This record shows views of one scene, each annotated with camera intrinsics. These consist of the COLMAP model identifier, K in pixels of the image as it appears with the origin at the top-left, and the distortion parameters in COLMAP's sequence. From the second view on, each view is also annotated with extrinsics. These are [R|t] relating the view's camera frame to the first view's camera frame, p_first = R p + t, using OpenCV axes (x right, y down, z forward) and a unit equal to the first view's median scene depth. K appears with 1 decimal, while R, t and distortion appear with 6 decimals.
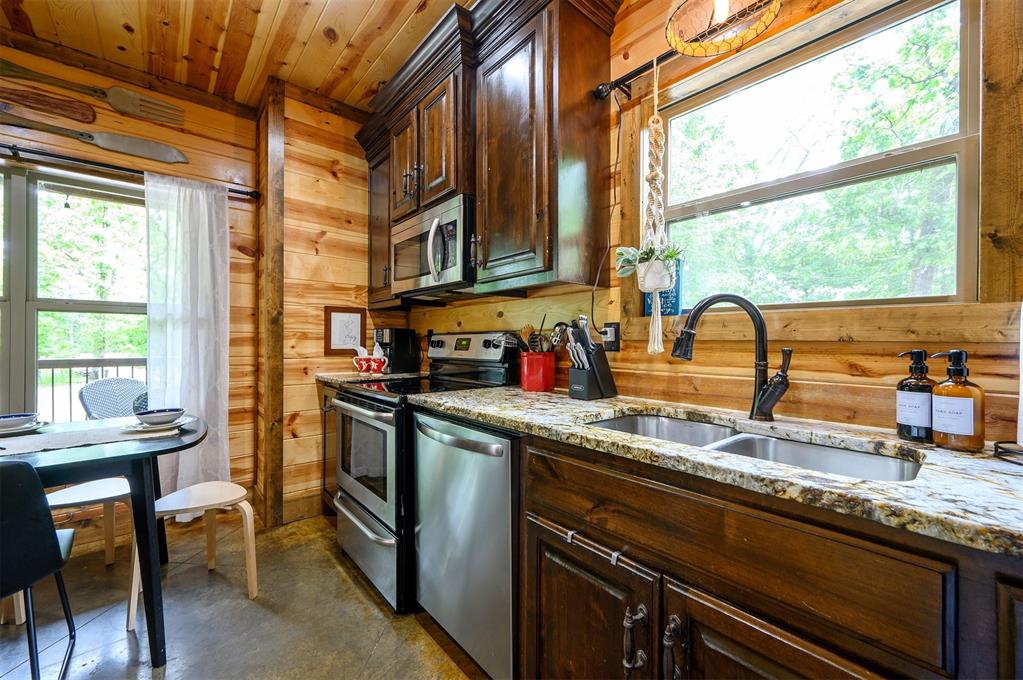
lens RADIAL K [[406.9, 0, 507.2], [0, 406.9, 342.3], [0, 0, 1]] dist [-0.000345, 0.000247]
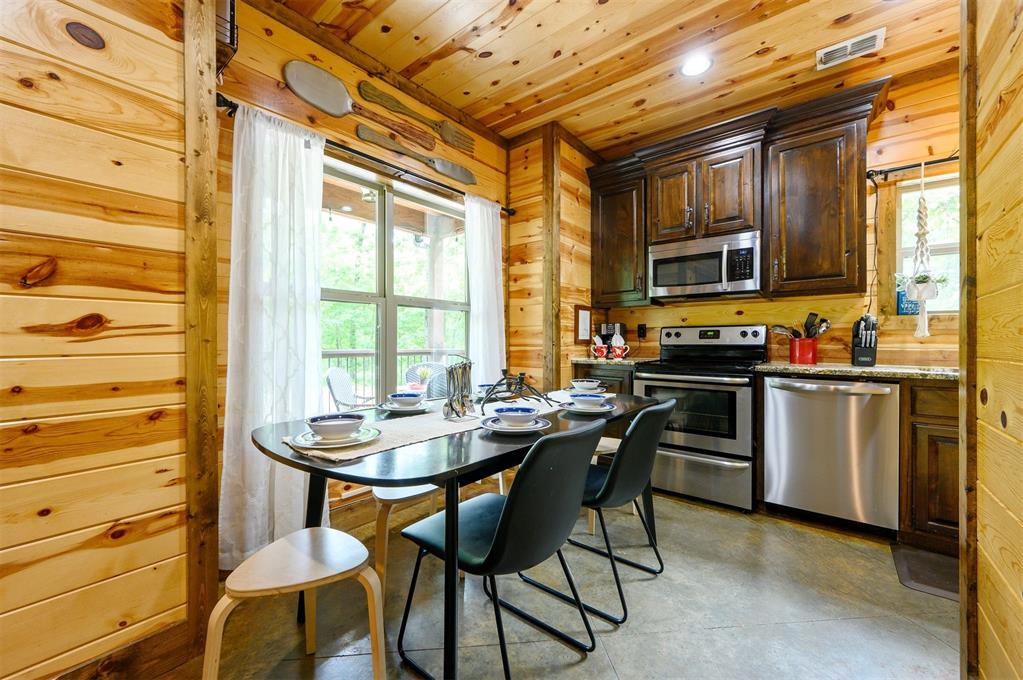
lens RADIAL K [[406.9, 0, 507.2], [0, 406.9, 342.3], [0, 0, 1]] dist [-0.000345, 0.000247]
pose [[0.984803, -0.002581, 0.173658, -0.933883], [0.002264, 0.999995, 0.002021, 0.024301], [-0.173663, -0.001597, 0.984804, -0.208657]]
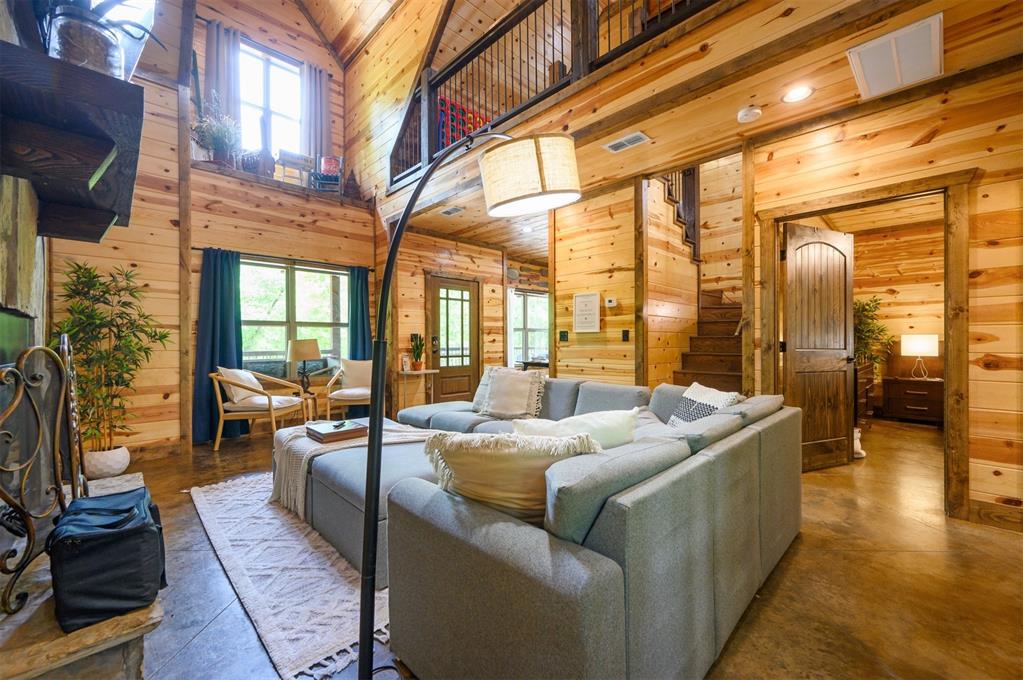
lens RADIAL K [[406.9, 0, 507.2], [0, 406.9, 342.3], [0, 0, 1]] dist [-0.000345, 0.000247]
pose [[0.997849, -0.008092, 0.065054, -1.424830], [0.008113, 0.999967, -0.000062, 0.015153], [-0.065052, 0.000589, 0.997882, -2.416594]]
